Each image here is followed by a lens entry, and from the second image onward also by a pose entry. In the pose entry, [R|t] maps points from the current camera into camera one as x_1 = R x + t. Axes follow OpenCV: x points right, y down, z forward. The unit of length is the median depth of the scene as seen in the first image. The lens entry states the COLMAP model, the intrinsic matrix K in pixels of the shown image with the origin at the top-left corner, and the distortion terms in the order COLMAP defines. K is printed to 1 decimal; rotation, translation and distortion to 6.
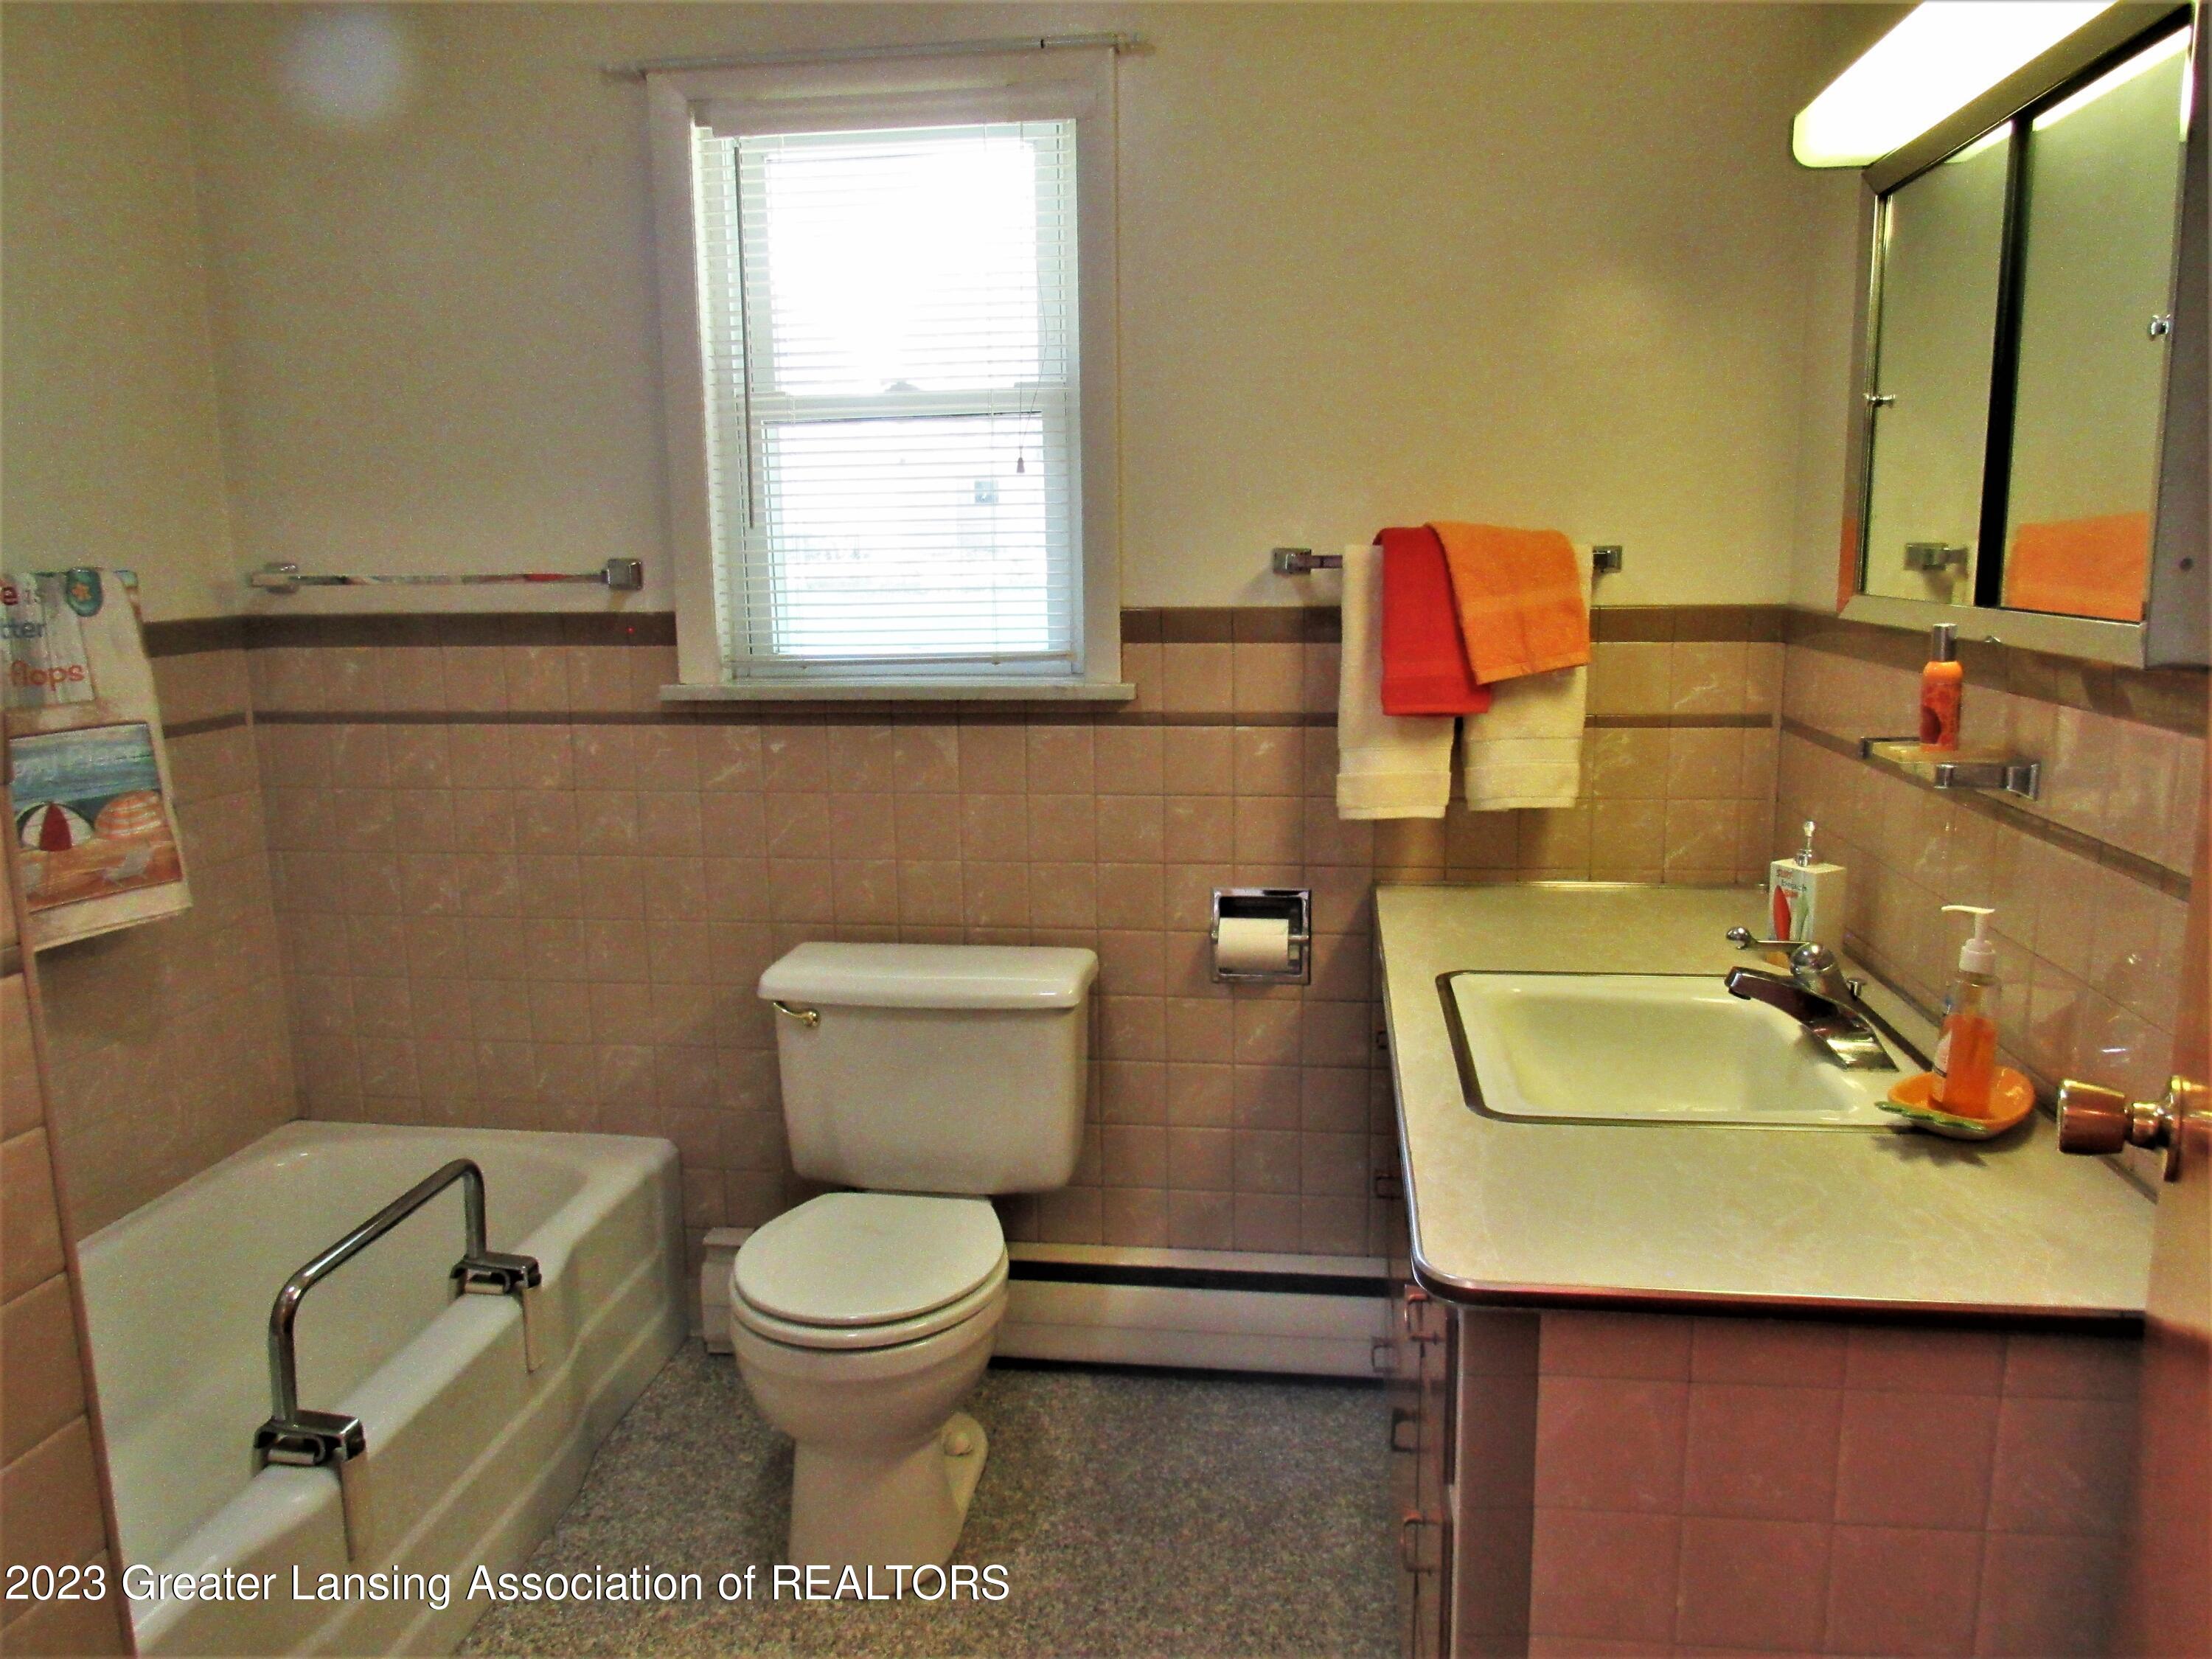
lens RADIAL K [[1561.4, 0, 1108.5], [0, 1561.4, 825.4], [0, 0, 1]] dist [-0.011437, -0.003897]
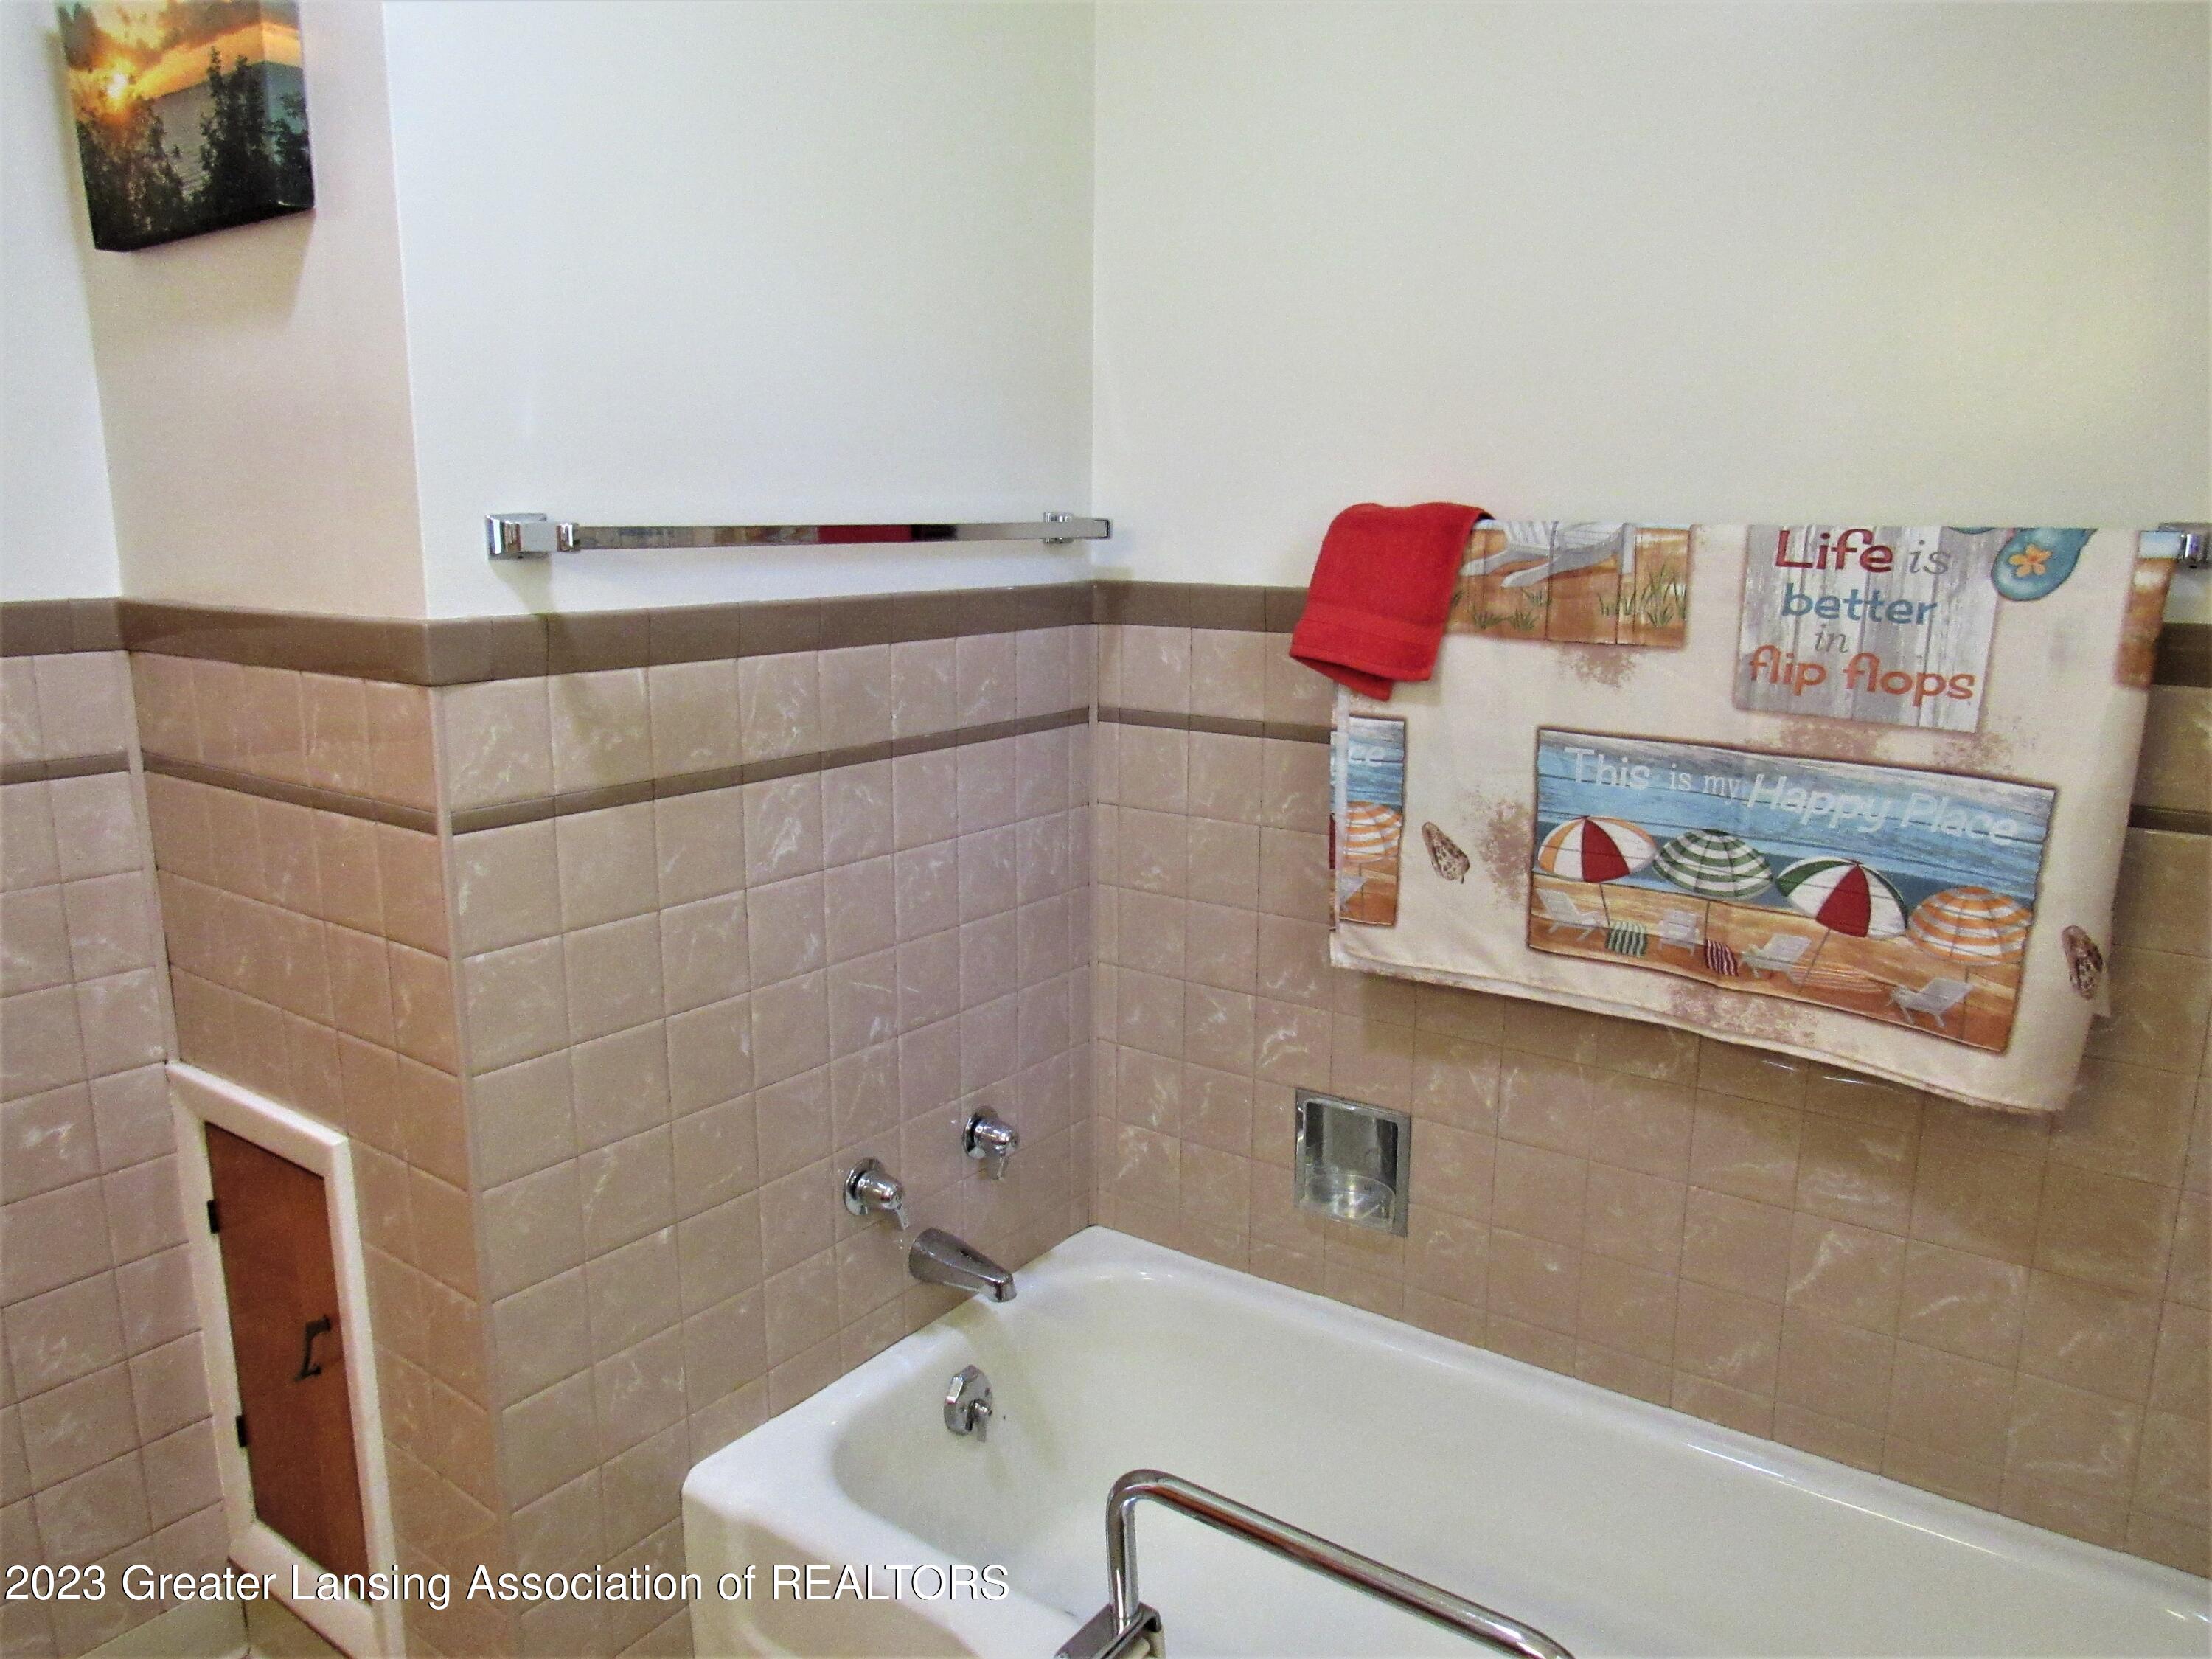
lens RADIAL K [[1561.4, 0, 1106.3], [0, 1561.4, 839.9], [0, 0, 1]] dist [-0.011437, -0.003897]
pose [[-0.459777, 0.192066, -0.867016, 0.061257], [-0.159230, 0.942677, 0.293266, -0.170752], [0.873642, 0.272892, -0.402838, 0.971719]]
